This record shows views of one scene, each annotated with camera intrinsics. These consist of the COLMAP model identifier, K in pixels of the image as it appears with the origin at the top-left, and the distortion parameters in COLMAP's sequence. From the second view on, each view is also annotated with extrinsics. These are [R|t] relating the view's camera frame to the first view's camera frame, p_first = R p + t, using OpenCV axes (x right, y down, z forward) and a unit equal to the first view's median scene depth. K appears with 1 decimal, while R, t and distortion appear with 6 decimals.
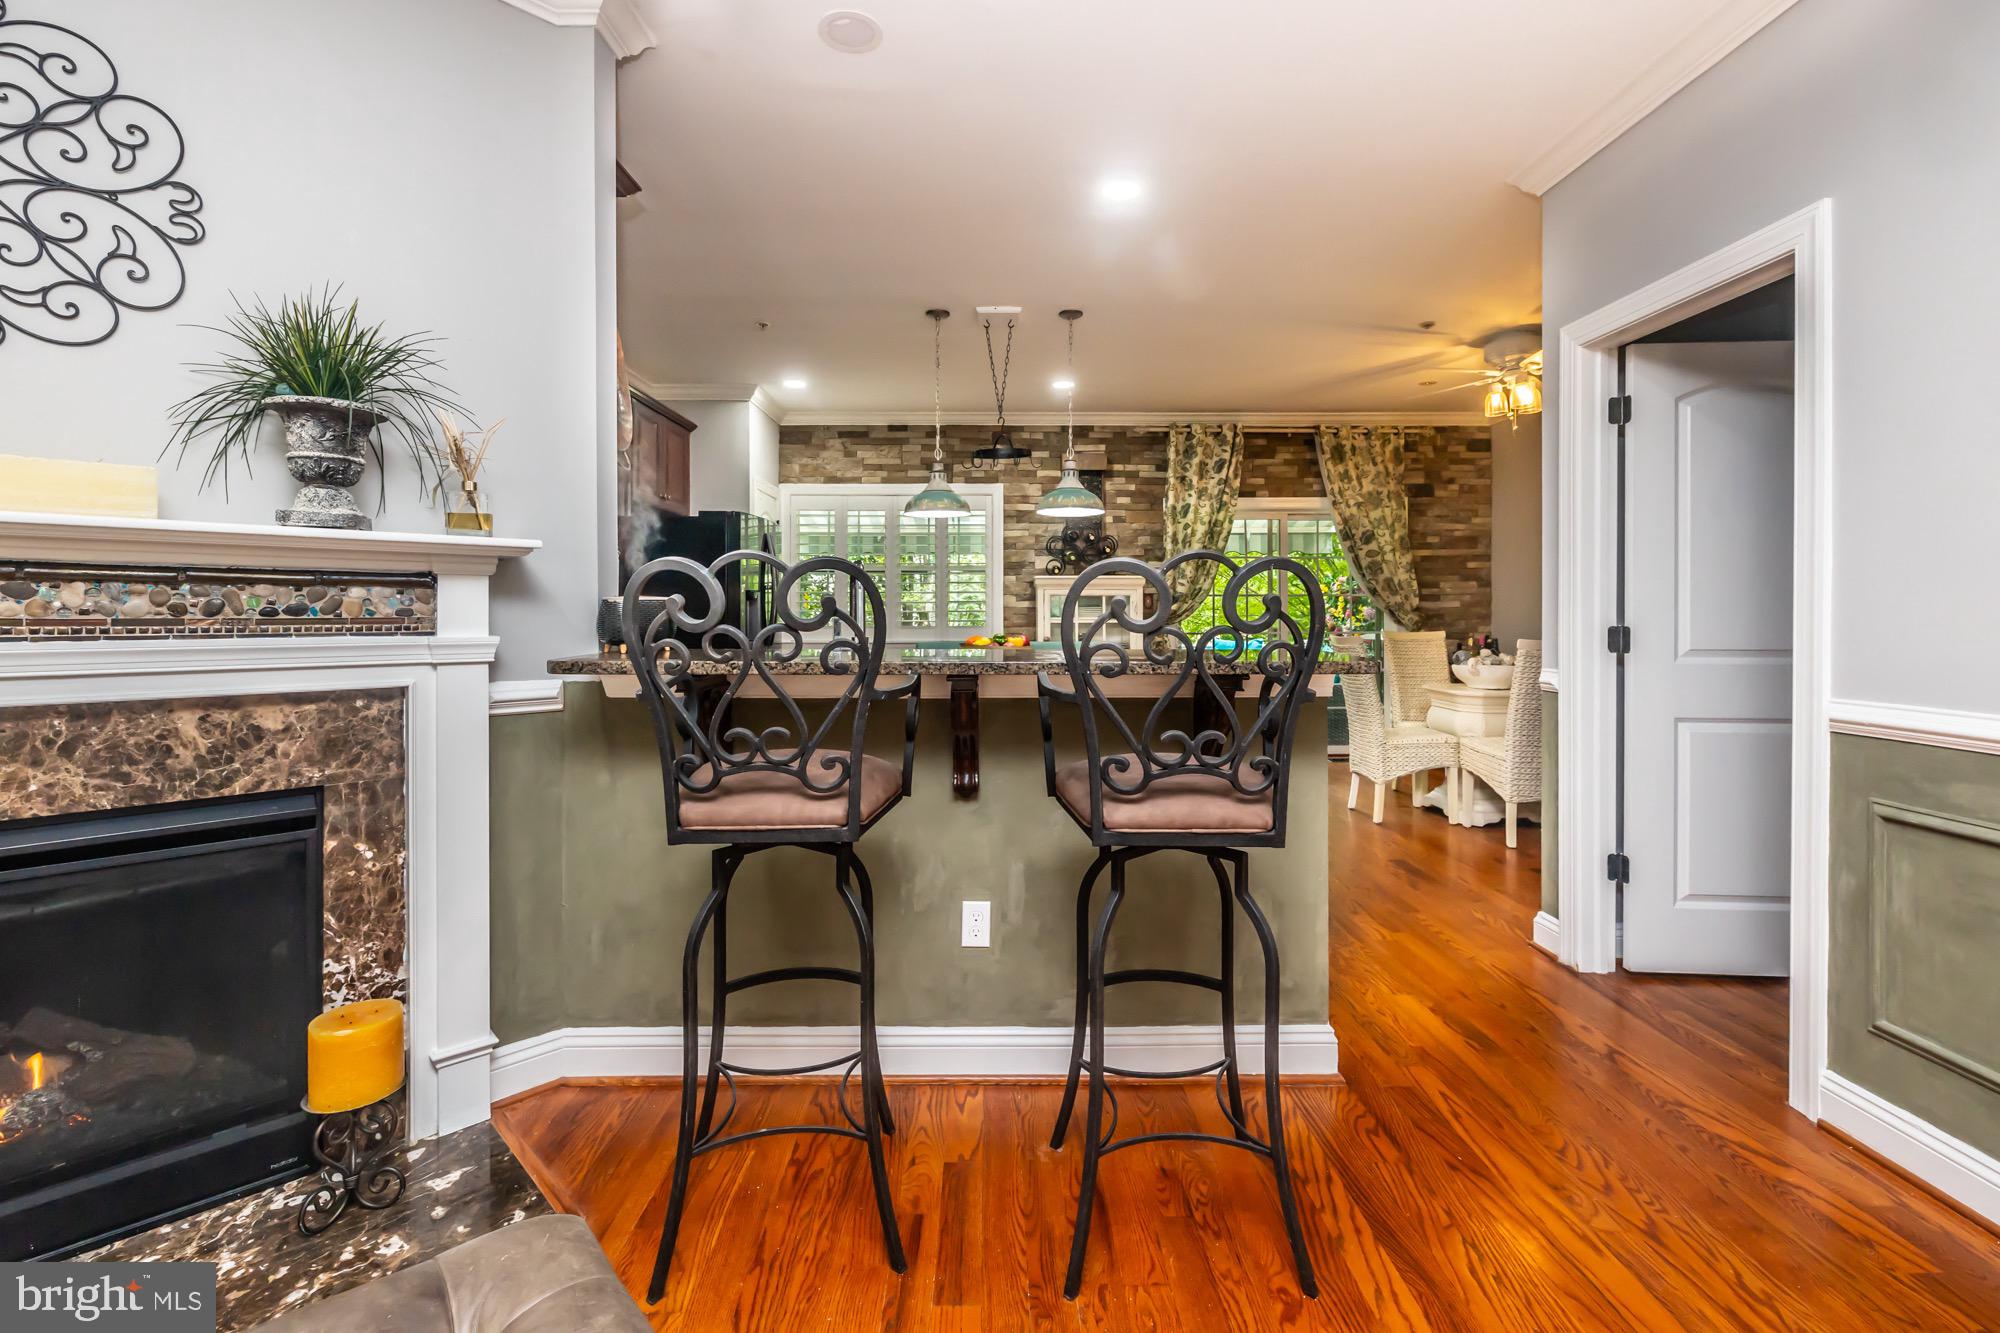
lens RADIAL K [[864.5, 0, 997.4], [0, 864.5, 617.8], [0, 0, 1]] dist [0.000092, 0.000056]
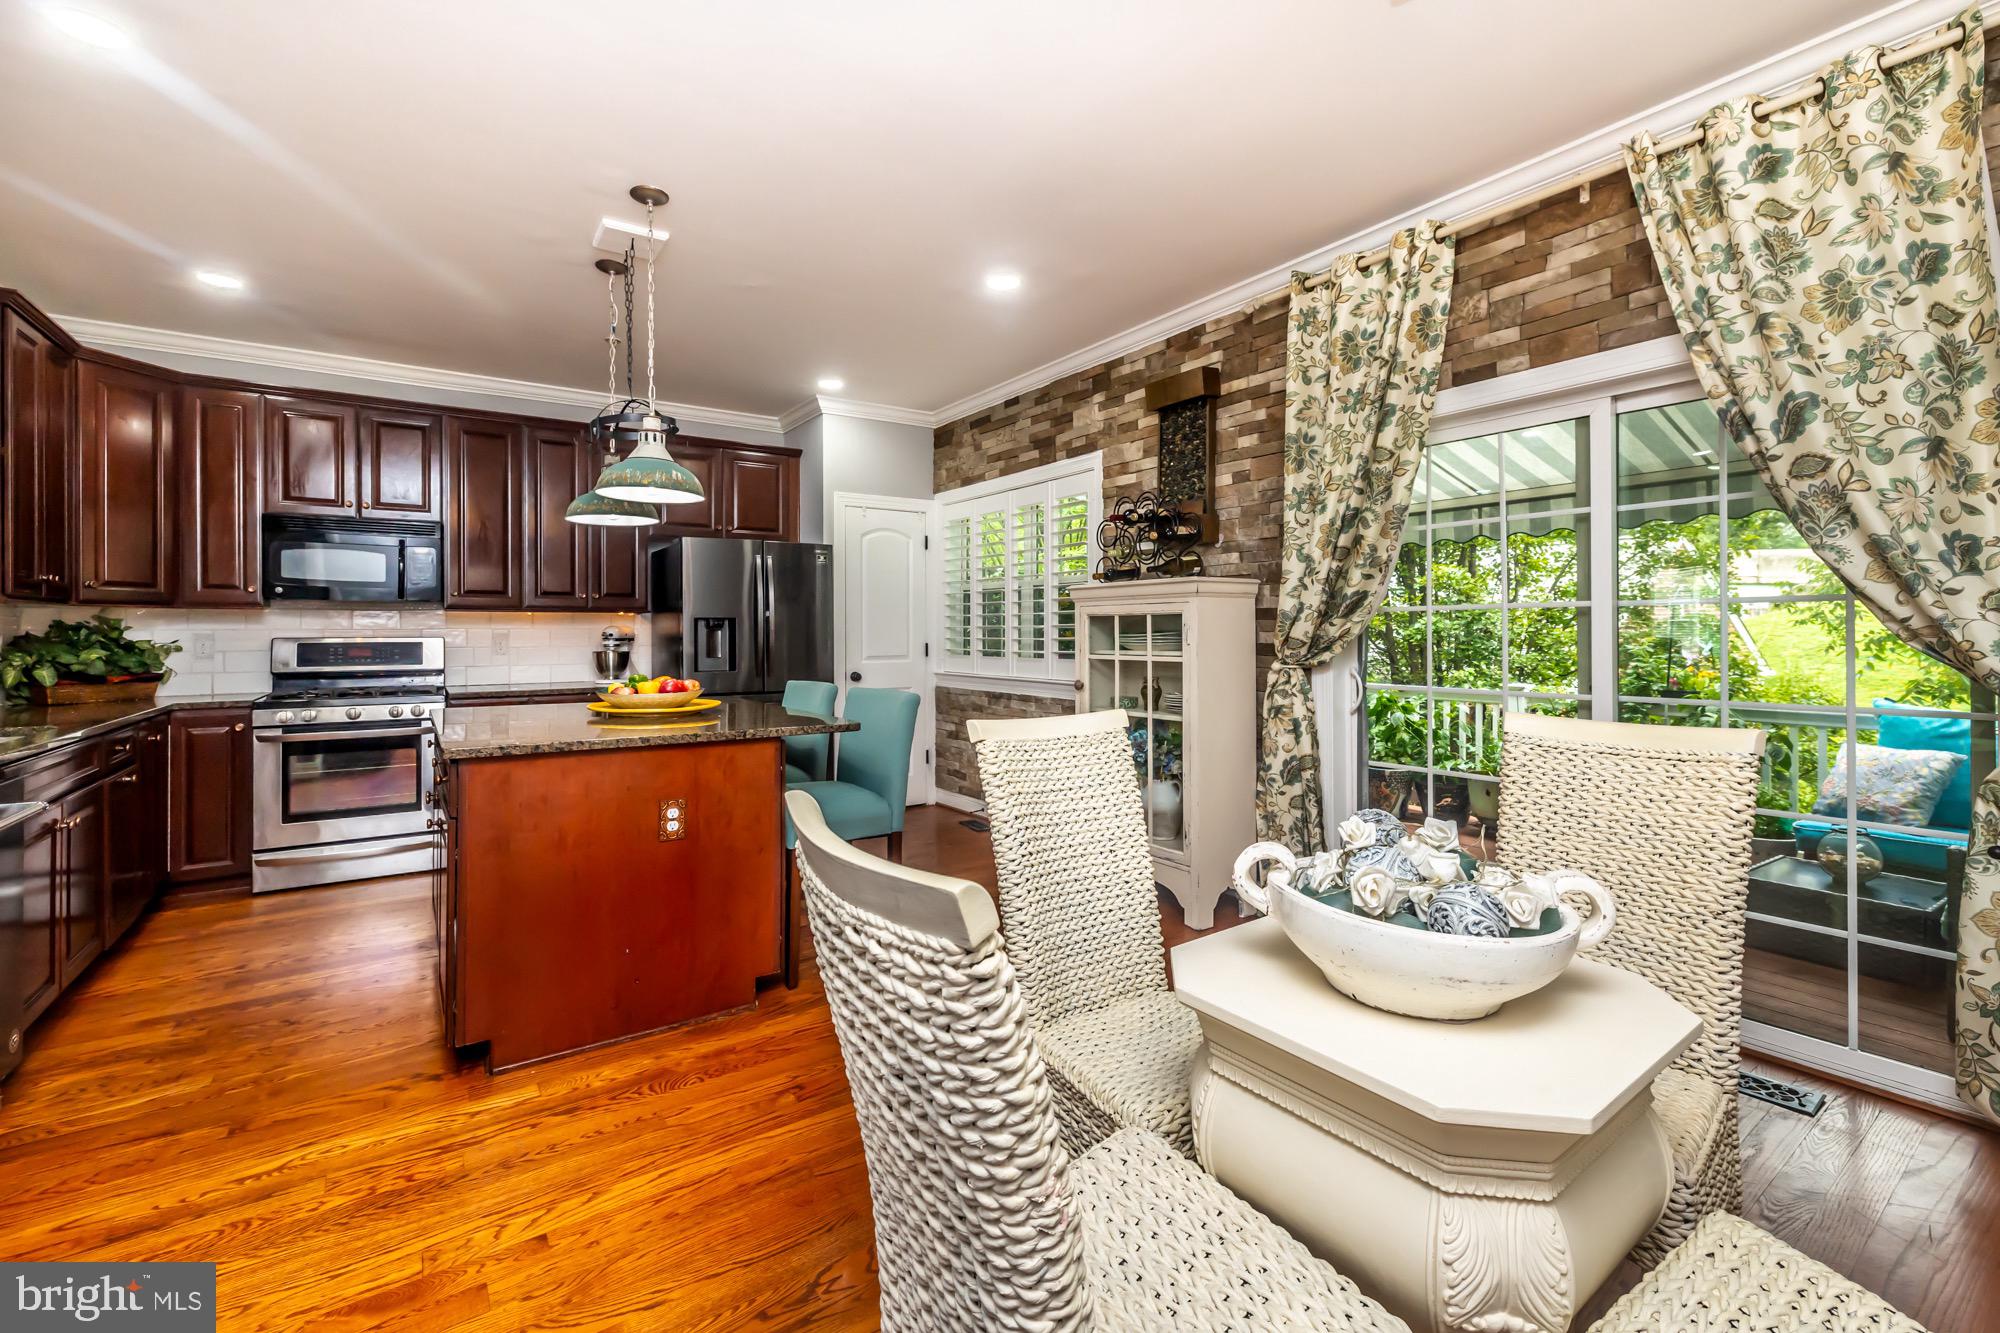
lens RADIAL K [[856.3, 0, 996.2], [0, 856.3, 631.9], [0, 0, 1]] dist [0.000524, 0.000207]
pose [[0.554696, -0.000007, -0.832053, 0.515699], [-0.002657, 0.999995, -0.001779, -0.012007], [0.832049, 0.003198, 0.554693, 0.562409]]
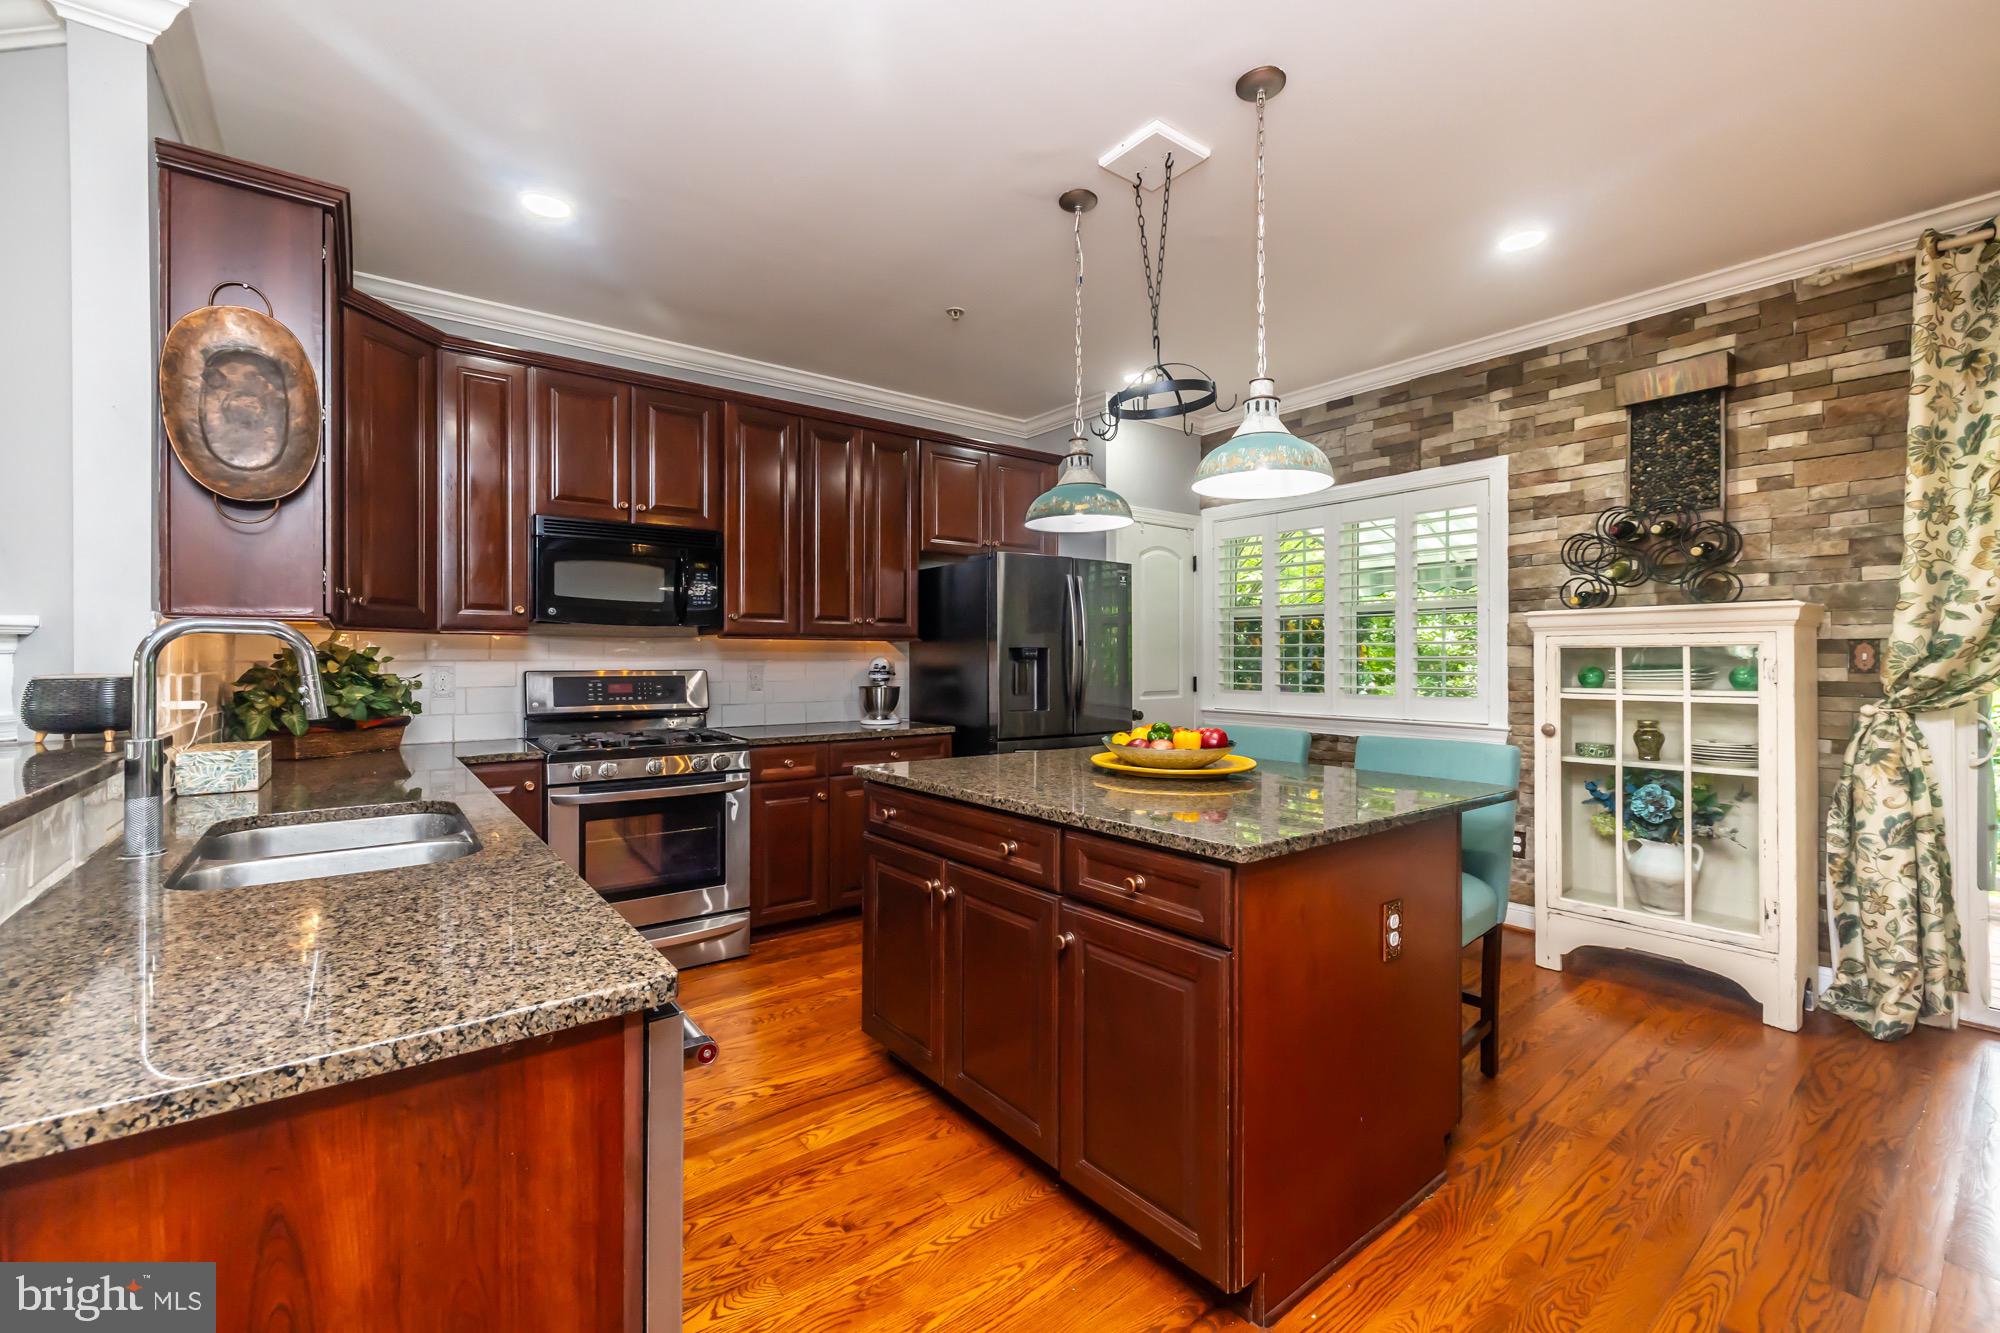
lens RADIAL K [[843.1, 0, 1002.6], [0, 843.1, 658.1], [0, 0, 1]] dist [0.000197, 0.000299]
pose [[0.602517, -0.001007, -0.798105, 0.254799], [-0.005287, 0.999972, -0.005253, -0.013773], [0.798089, 0.007384, 0.602495, 0.388683]]
